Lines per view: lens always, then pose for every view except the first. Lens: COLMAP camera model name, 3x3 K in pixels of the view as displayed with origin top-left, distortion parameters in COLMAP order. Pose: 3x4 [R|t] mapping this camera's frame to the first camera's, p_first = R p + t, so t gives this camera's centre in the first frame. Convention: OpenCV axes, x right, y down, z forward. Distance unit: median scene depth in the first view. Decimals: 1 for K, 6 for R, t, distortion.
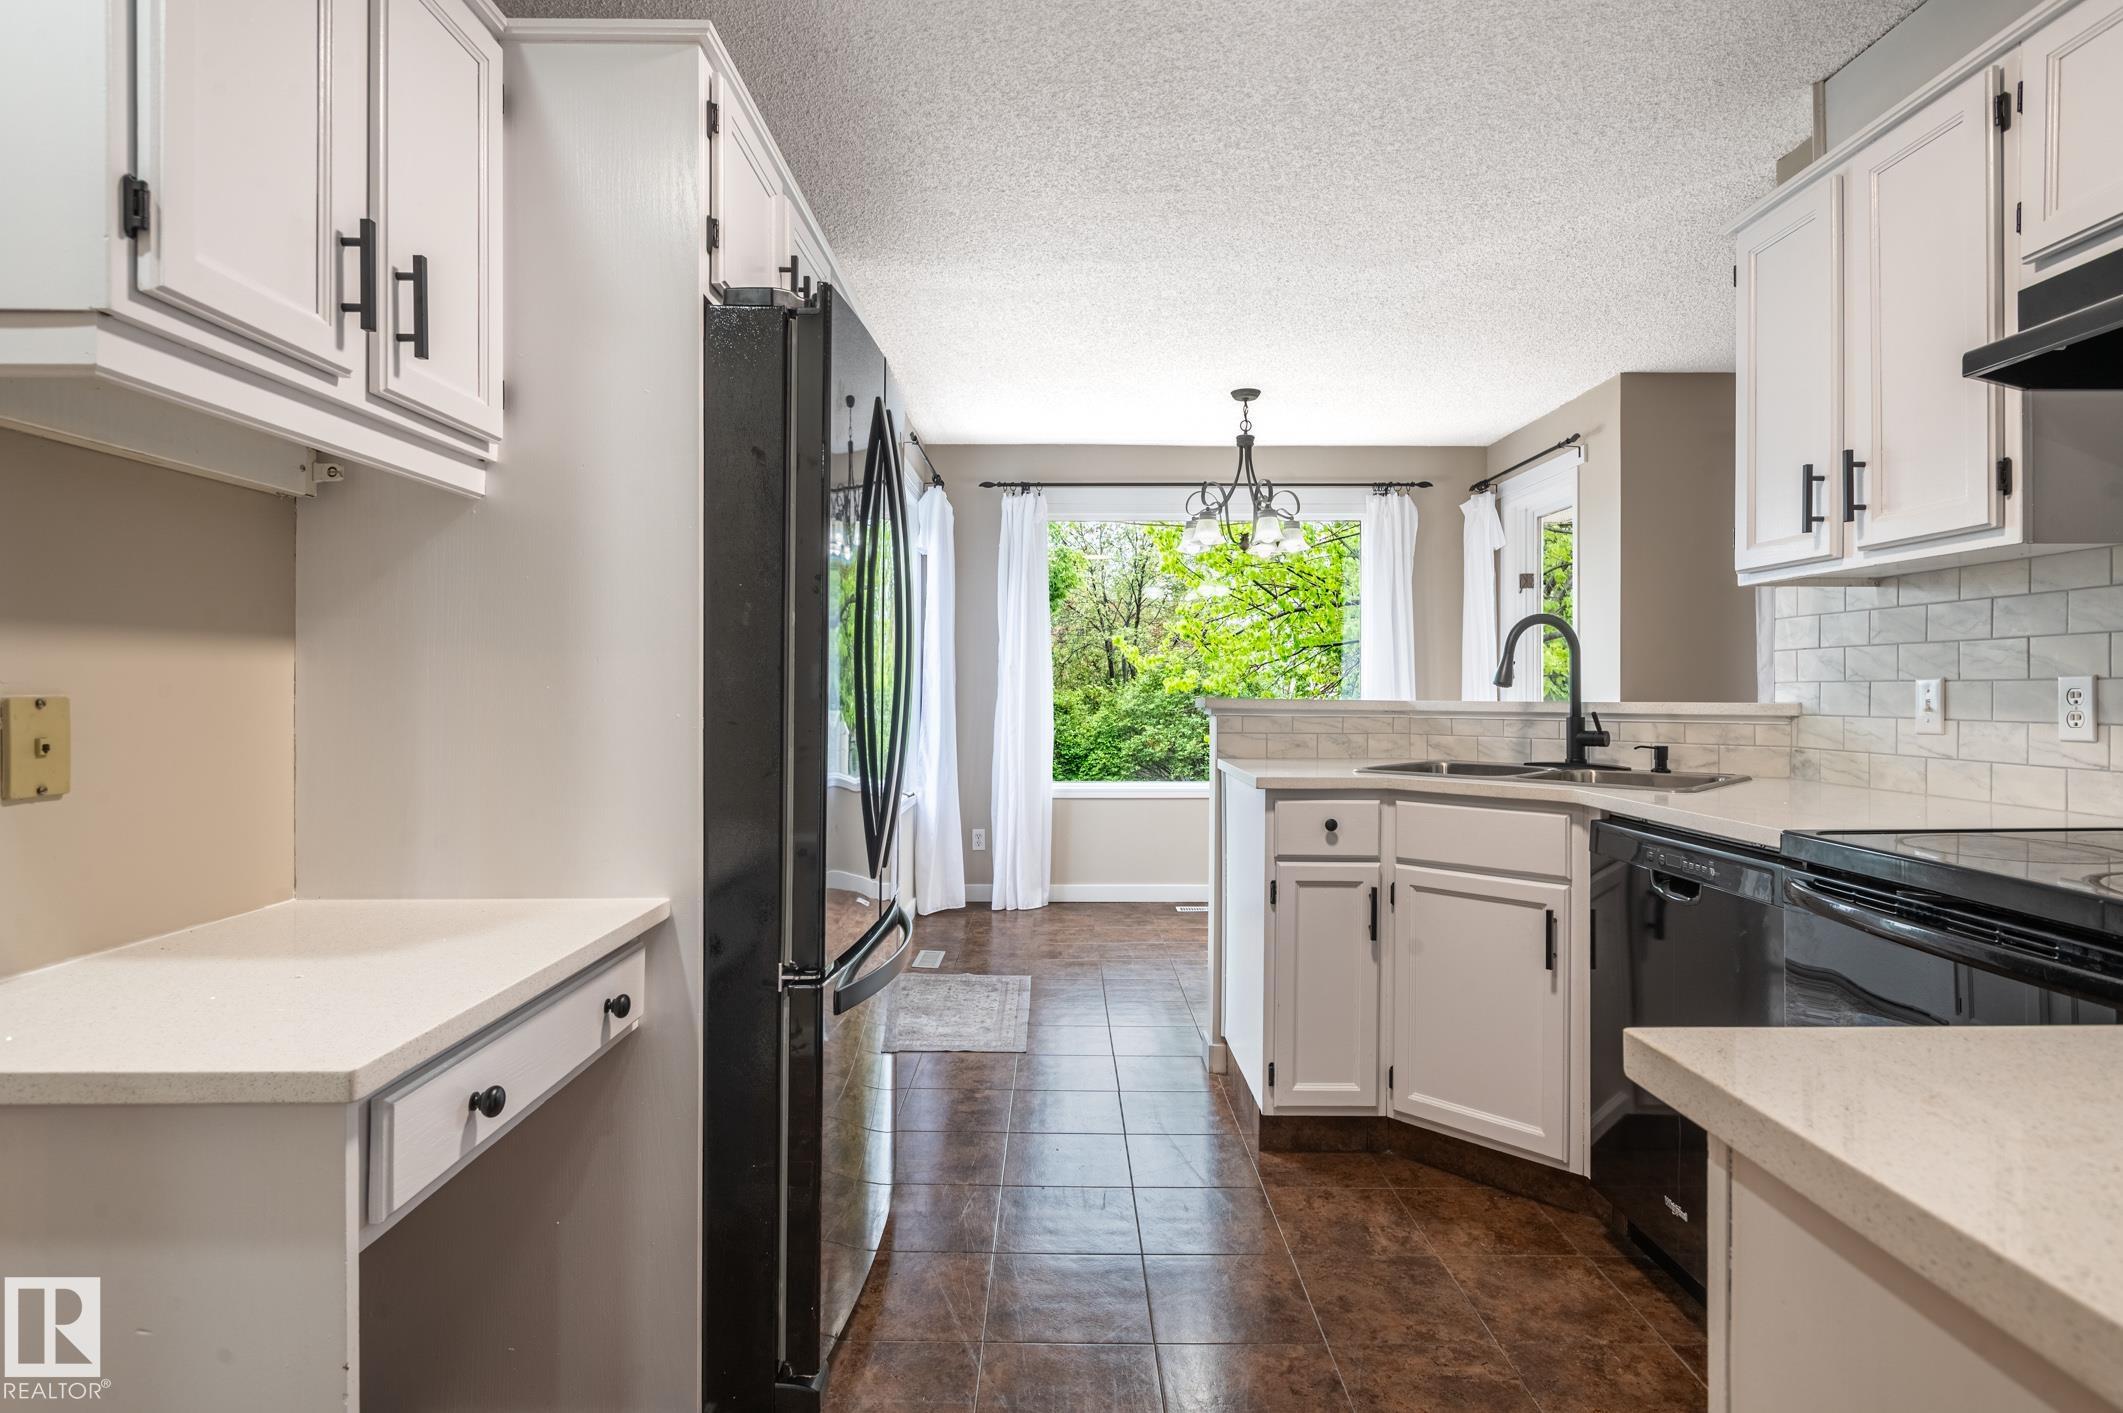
lens RADIAL K [[1082.6, 0, 1070.6], [0, 1082.6, 699.3], [0, 0, 1]] dist [0.010528, -0.006402]
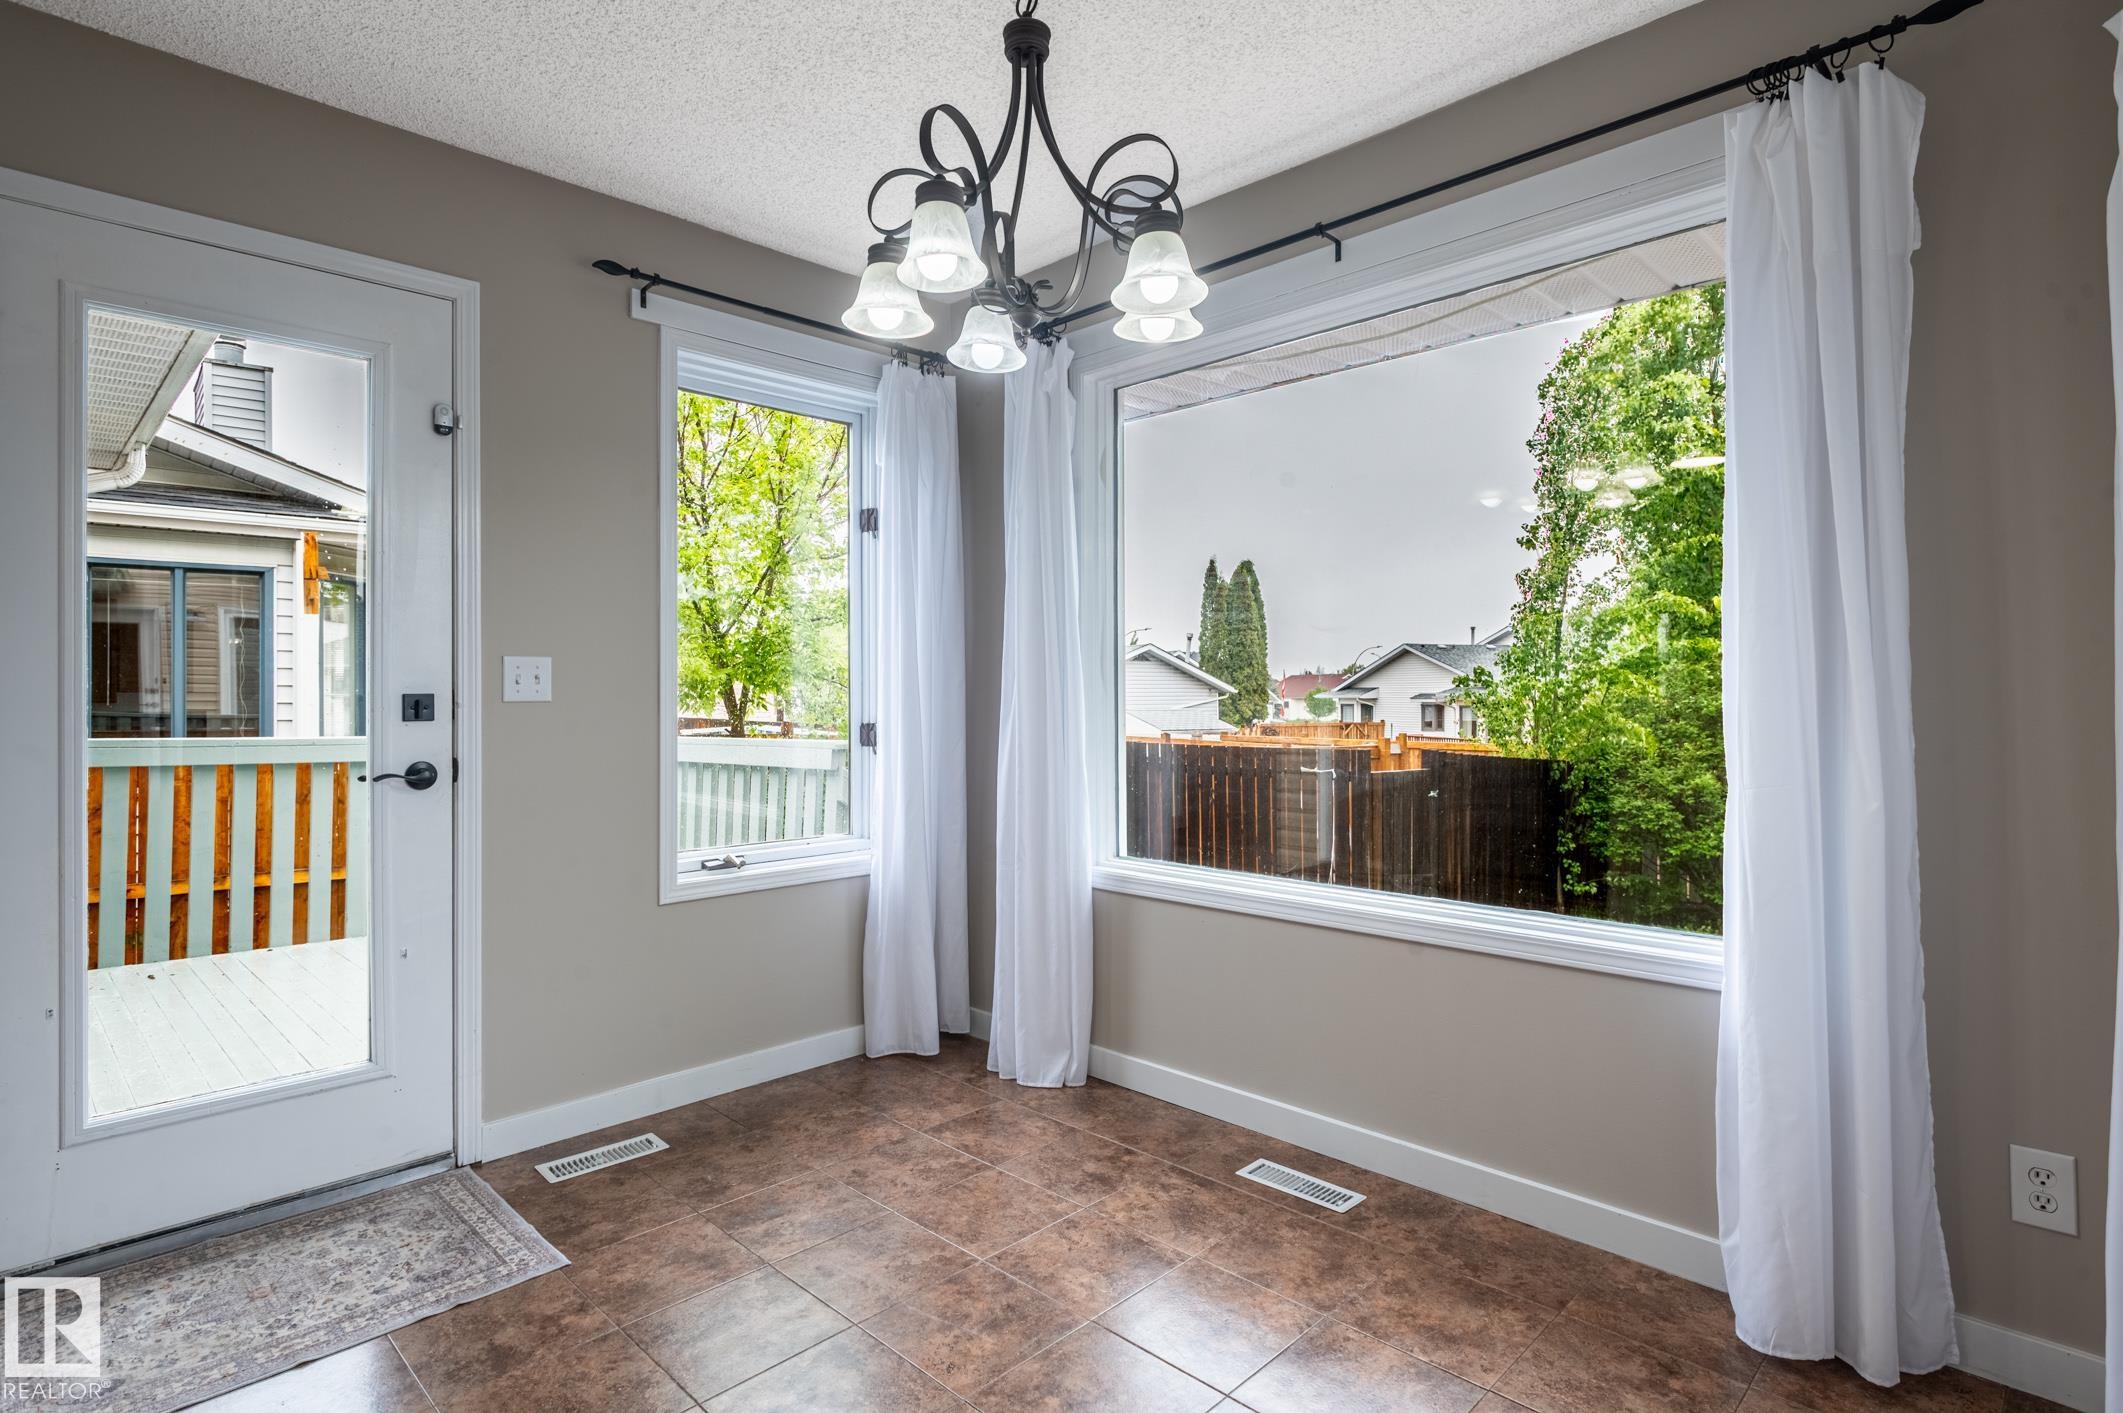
lens RADIAL K [[1082.6, 0, 1078.3], [0, 1082.6, 691.0], [0, 0, 1]] dist [0.010528, -0.006402]
pose [[0.704552, -0.005368, -0.709632, 0.448476], [-0.000833, 0.999964, -0.008391, -0.004838], [0.709652, 0.006503, 0.704523, 0.744271]]
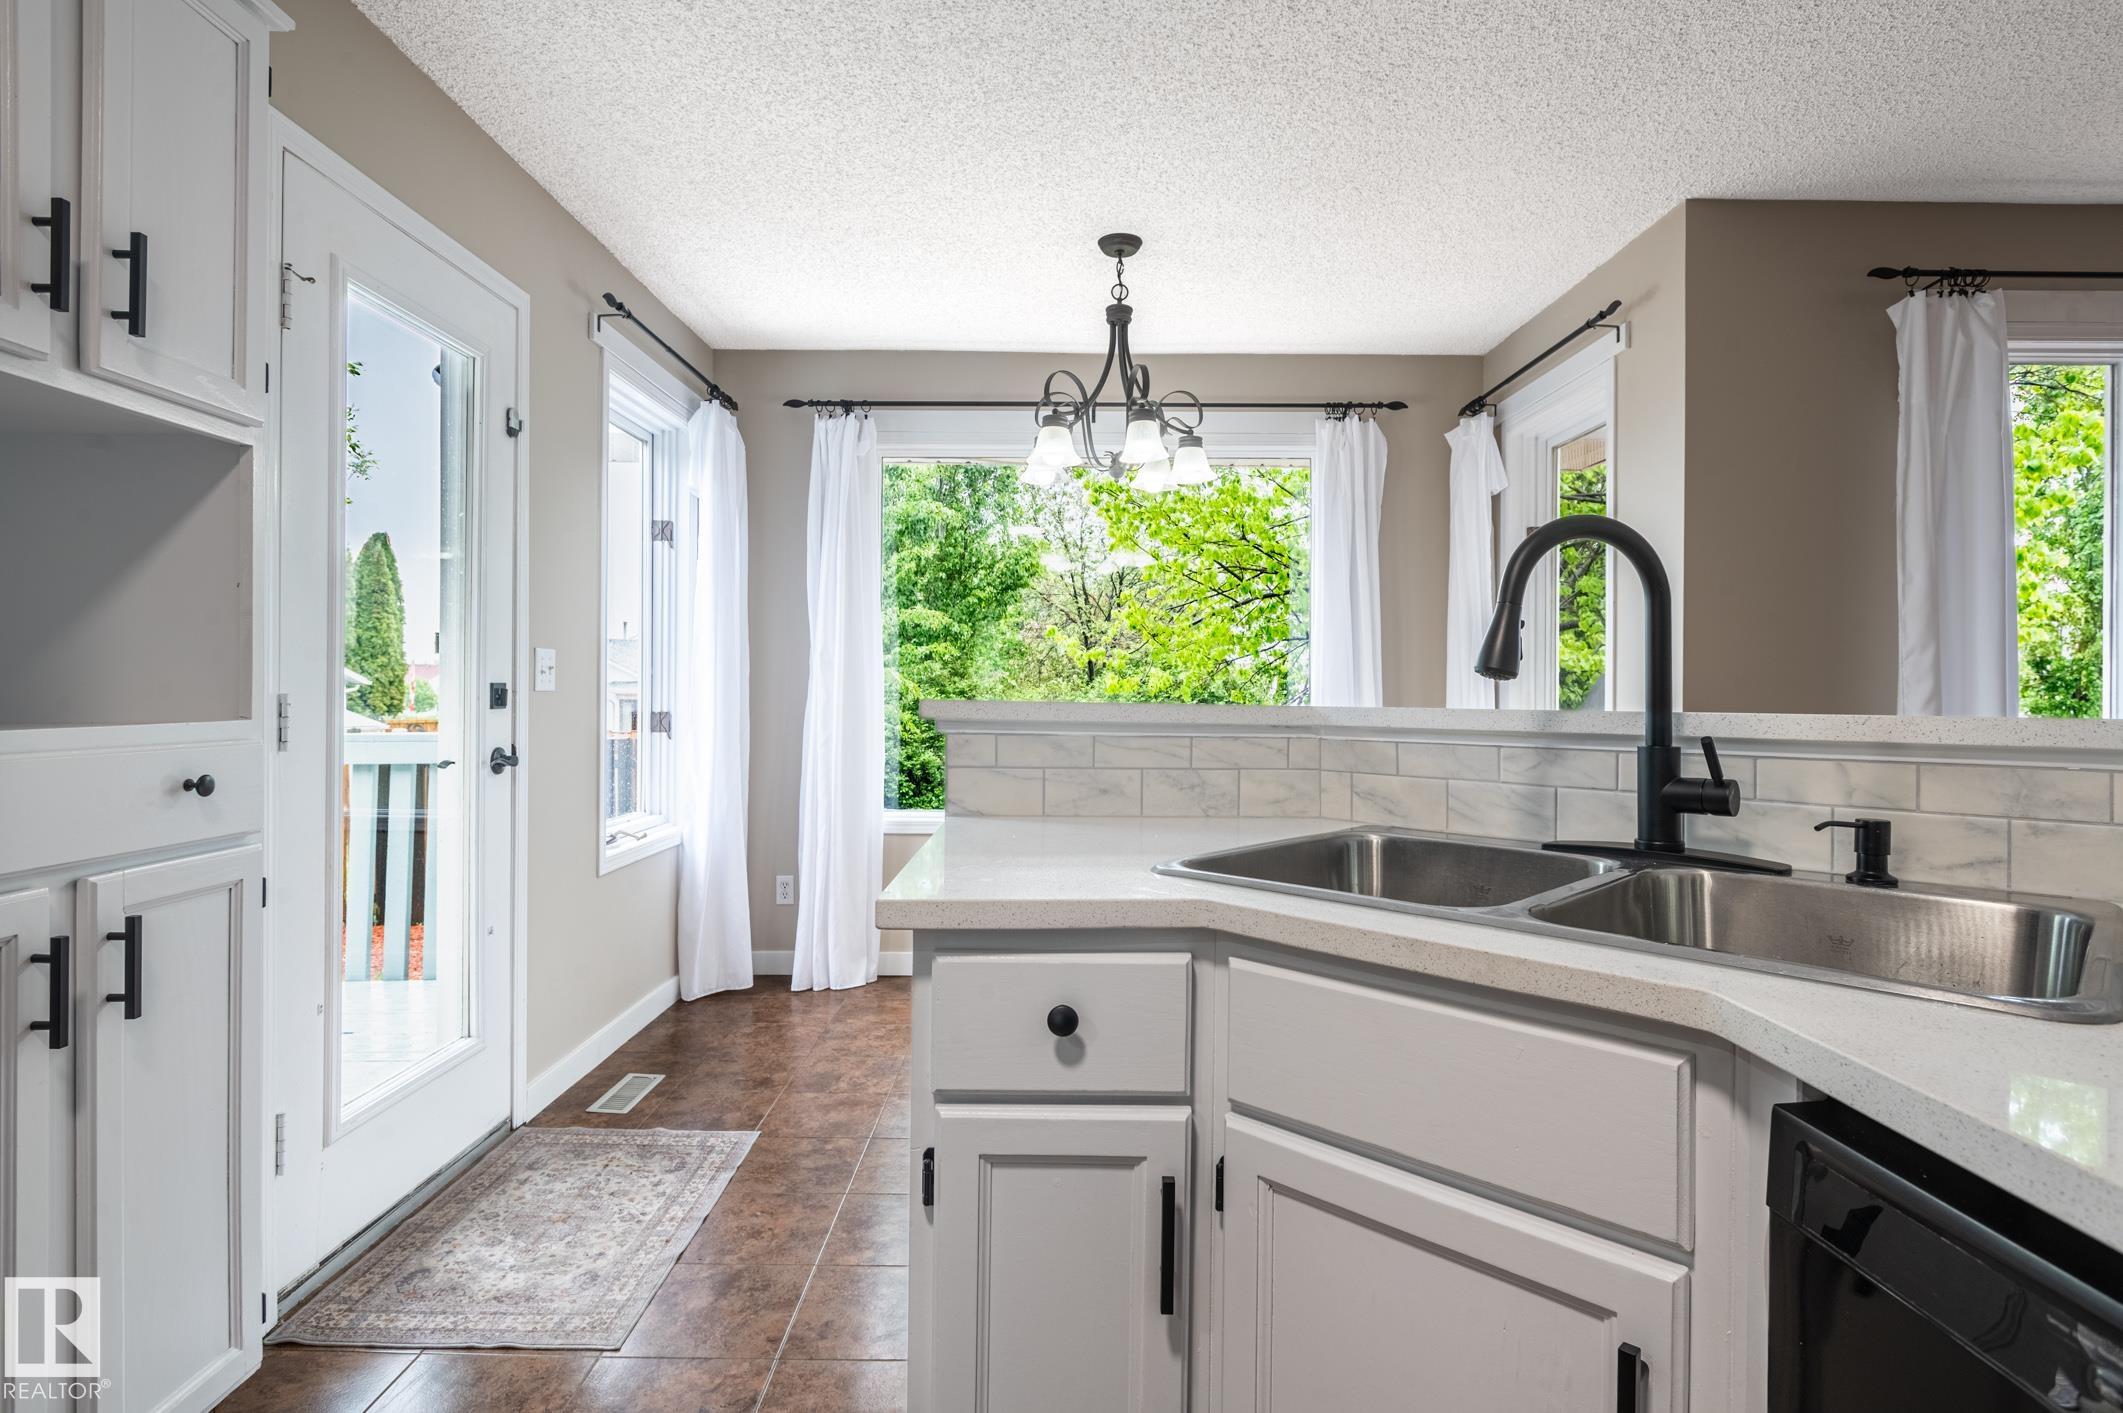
lens RADIAL K [[1082.6, 0, 1063.1], [0, 1082.6, 694.2], [0, 0, 1]] dist [0.010528, -0.006402]
pose [[0.999950, 0.004985, -0.008647, 0.133906], [-0.005006, 0.999985, -0.002394, -0.001837], [0.008635, 0.002437, 0.999960, 0.330134]]
